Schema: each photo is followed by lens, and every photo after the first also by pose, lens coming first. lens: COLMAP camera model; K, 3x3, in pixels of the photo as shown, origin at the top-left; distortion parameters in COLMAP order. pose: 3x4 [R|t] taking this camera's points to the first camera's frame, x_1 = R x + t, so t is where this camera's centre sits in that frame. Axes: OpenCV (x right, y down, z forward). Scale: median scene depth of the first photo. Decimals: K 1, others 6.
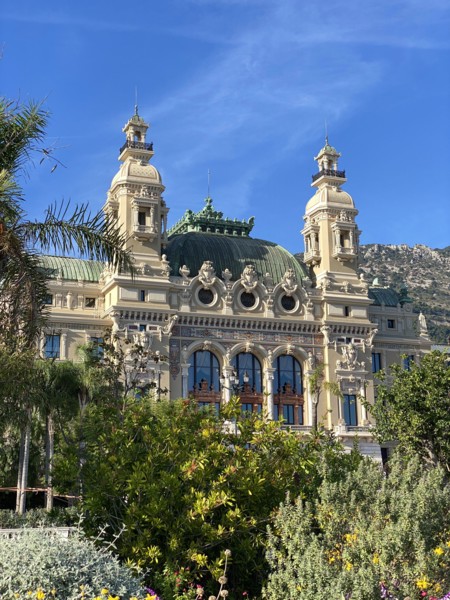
lens RADIAL K [[860.4, 0, 225.3], [0, 860.4, 285.3], [0, 0, 1]] dist [0.119928, 0.000000]
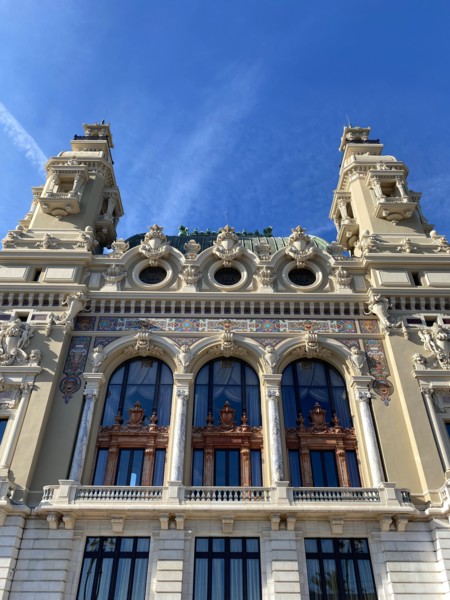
lens RADIAL K [[459.4, 0, 226.4], [0, 459.4, 302.4], [0, 0, 1]] dist [0.042850, -0.037861]
pose [[0.928865, -0.212705, -0.303259, 0.118776], [0.073265, 0.908018, -0.412474, 0.165586], [0.363101, 0.360915, 0.859010, 0.730246]]
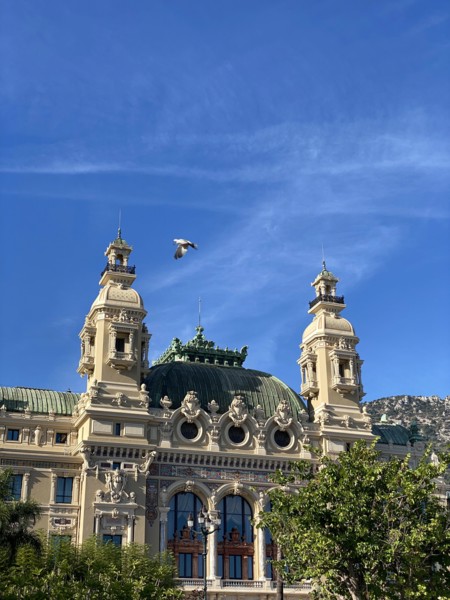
lens RADIAL K [[860.4, 0, 224.1], [0, 860.4, 294.5], [0, 0, 1]] dist [0.119928, 0.000000]
pose [[0.999448, -0.007390, -0.032392, 0.043454], [0.001980, 0.986463, -0.163973, 0.020258], [0.033165, 0.163818, 0.985933, 0.082046]]
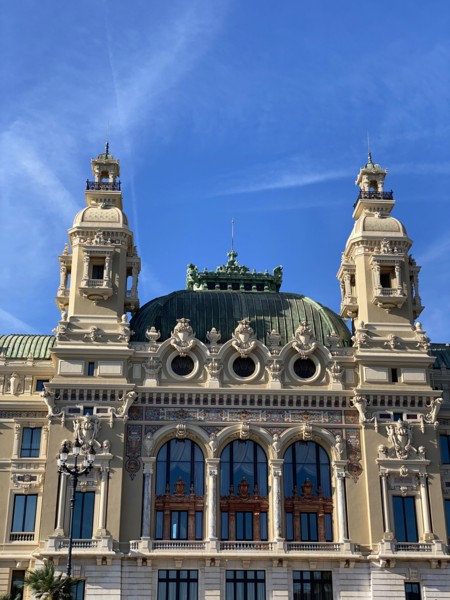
lens RADIAL K [[860.4, 0, 226.9], [0, 860.4, 296.8], [0, 0, 1]] dist [0.119928, 0.000000]
pose [[0.949198, -0.105011, -0.296640, 0.237074], [0.061758, 0.986509, -0.151610, 0.068327], [0.308558, 0.125588, 0.942878, 0.292909]]
